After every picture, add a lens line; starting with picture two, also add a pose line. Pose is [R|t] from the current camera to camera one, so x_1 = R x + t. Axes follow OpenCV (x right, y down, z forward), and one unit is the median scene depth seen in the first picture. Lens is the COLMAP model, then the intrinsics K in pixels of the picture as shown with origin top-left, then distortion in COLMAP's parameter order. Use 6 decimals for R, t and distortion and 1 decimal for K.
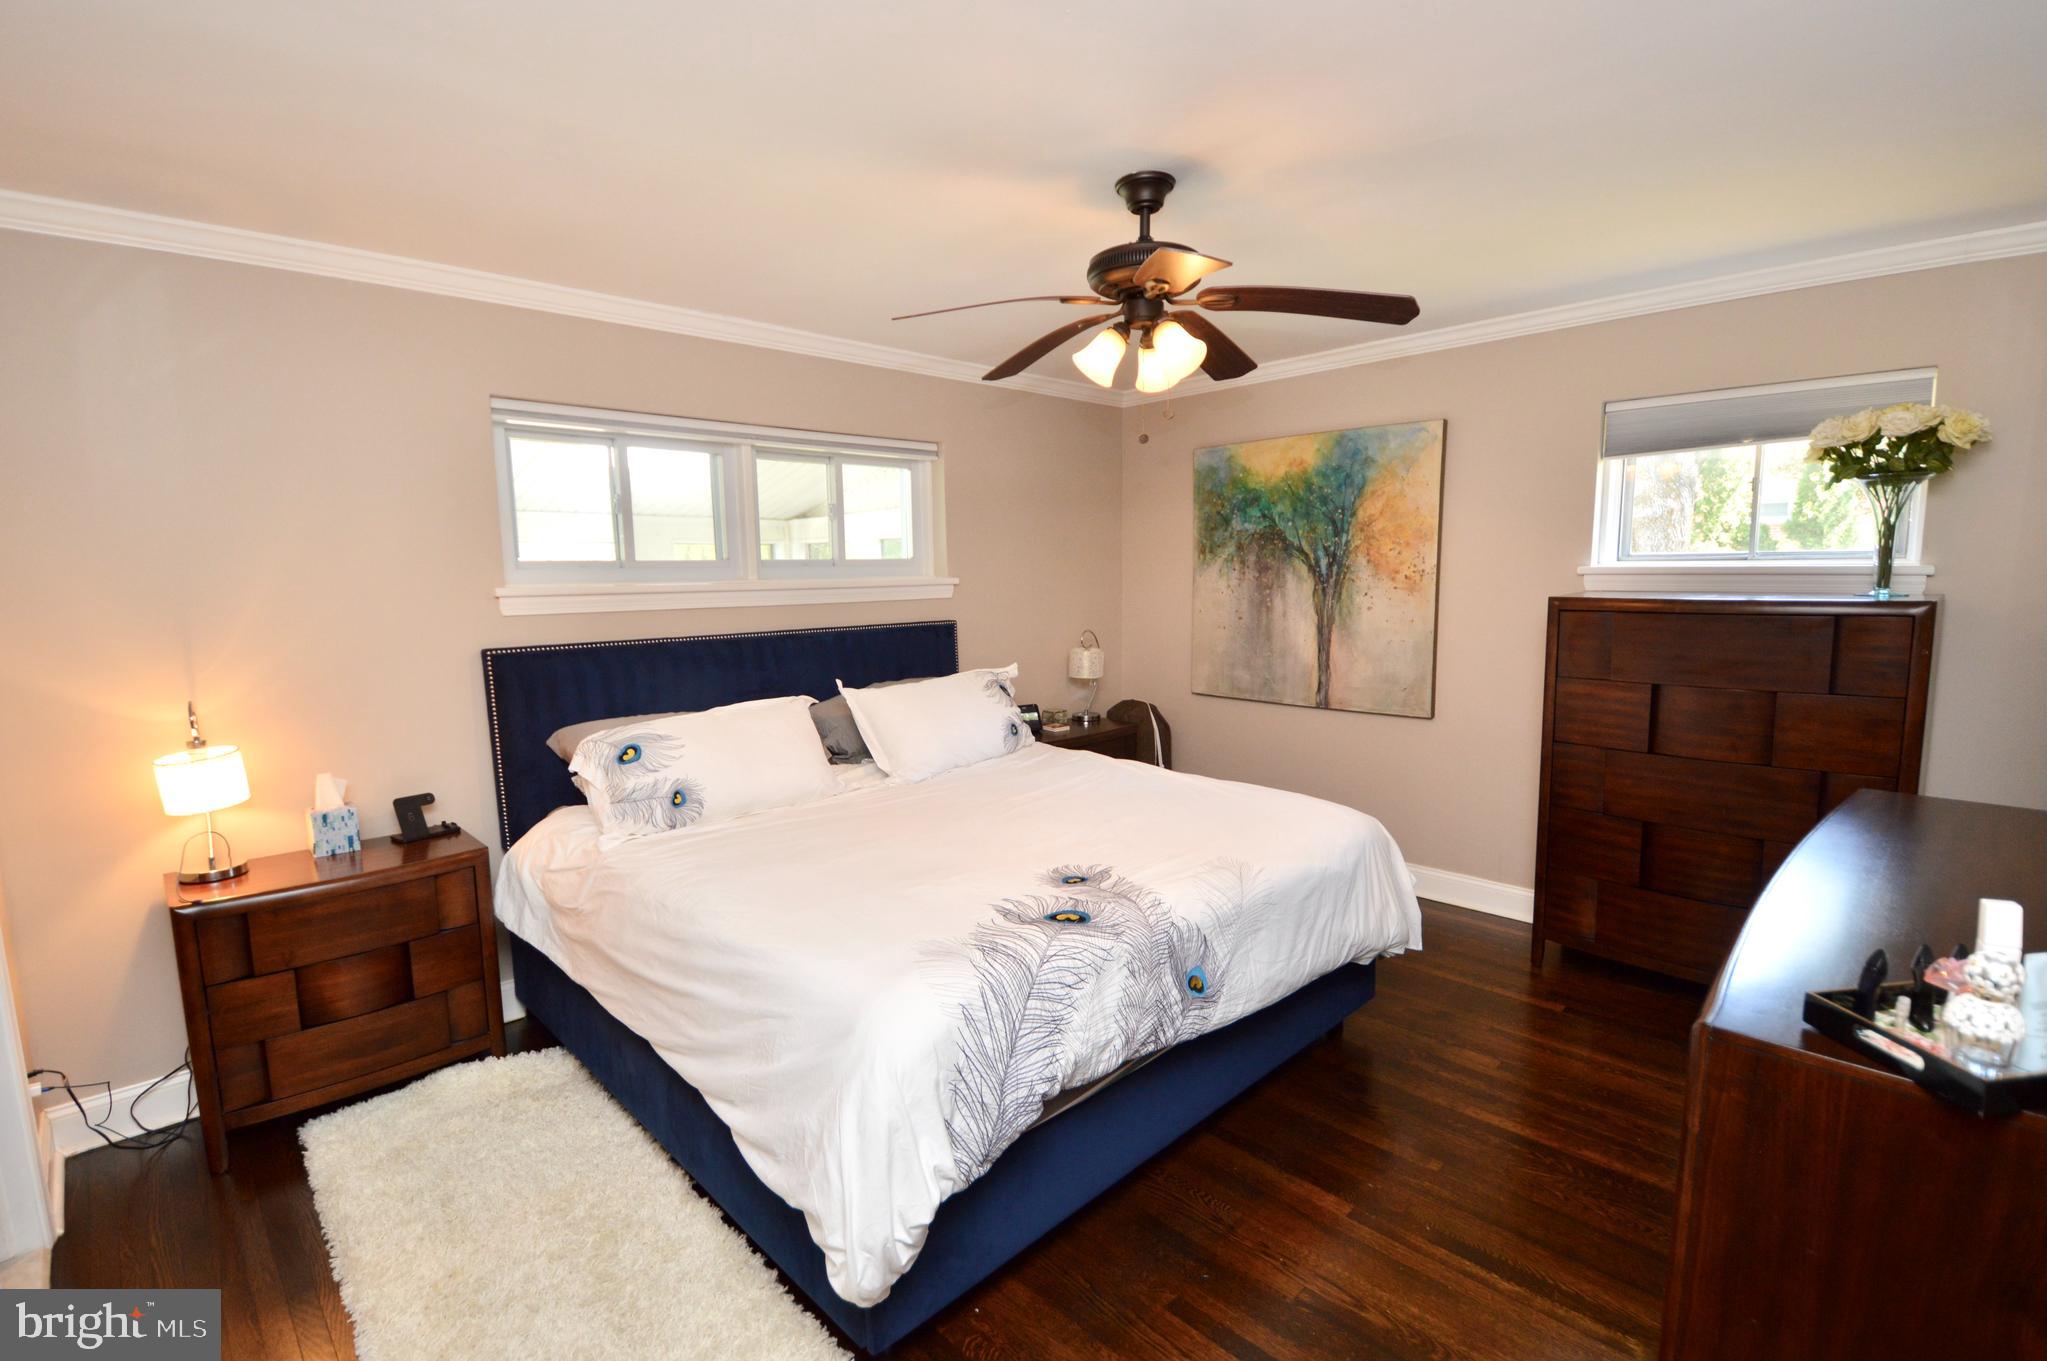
lens RADIAL K [[956.2, 0, 1023.5], [0, 956.2, 680.5], [0, 0, 1]] dist [-0.001176, -0.000362]
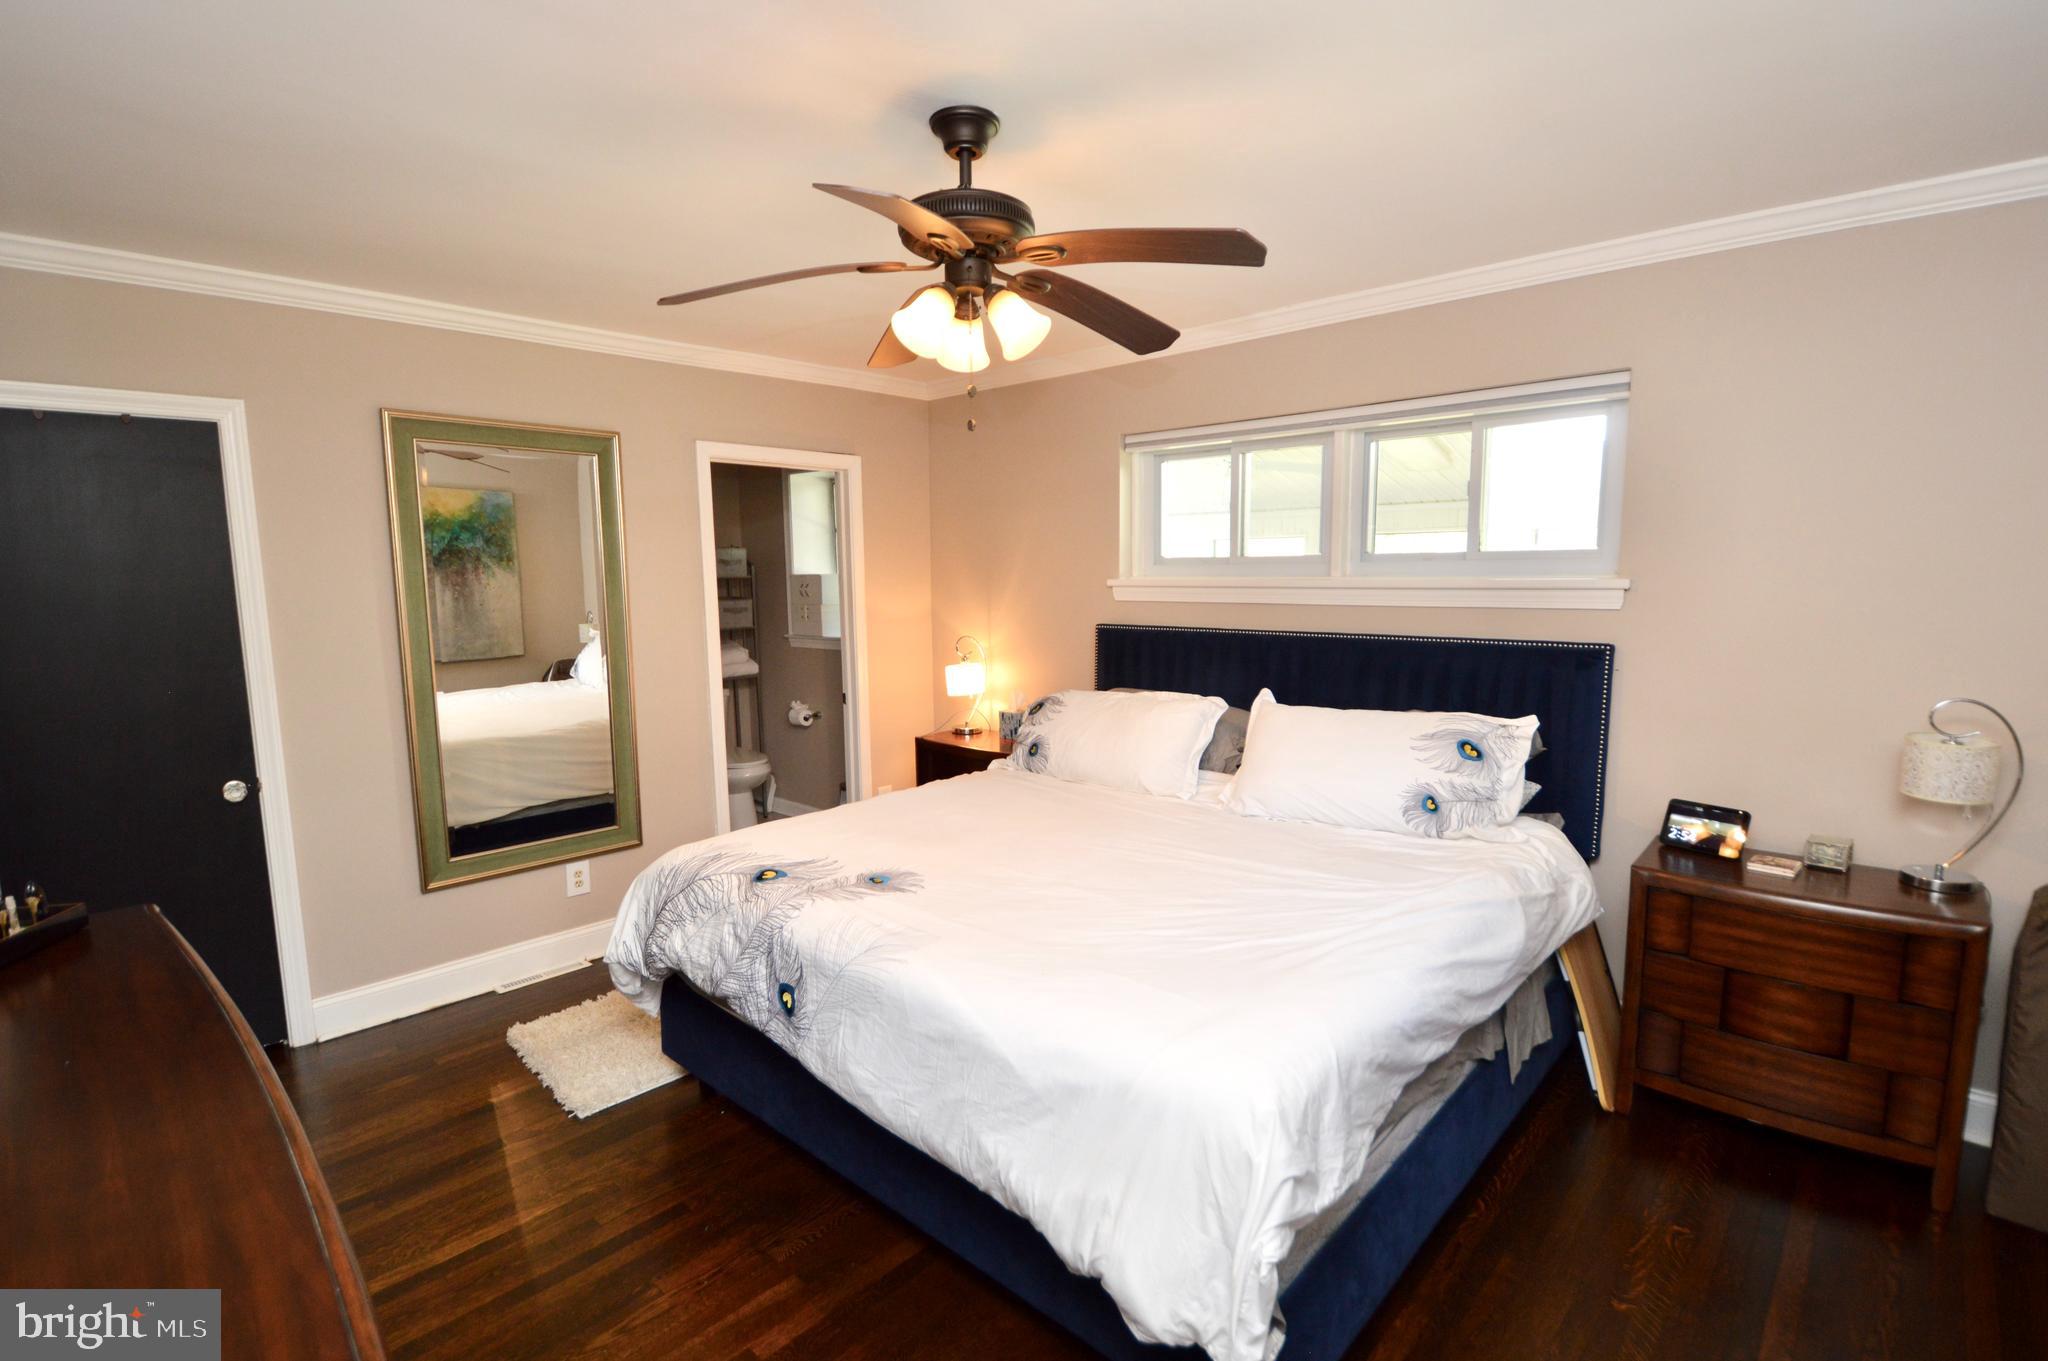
lens RADIAL K [[956.7, 0, 1024.0], [0, 956.7, 680.5], [0, 0, 1]] dist [-0.001176, -0.000362]
pose [[0.040751, 0.130157, -0.990656, 0.796174], [-0.103624, 0.986683, 0.125372, -0.112598], [0.993781, 0.097546, 0.053696, 0.816749]]
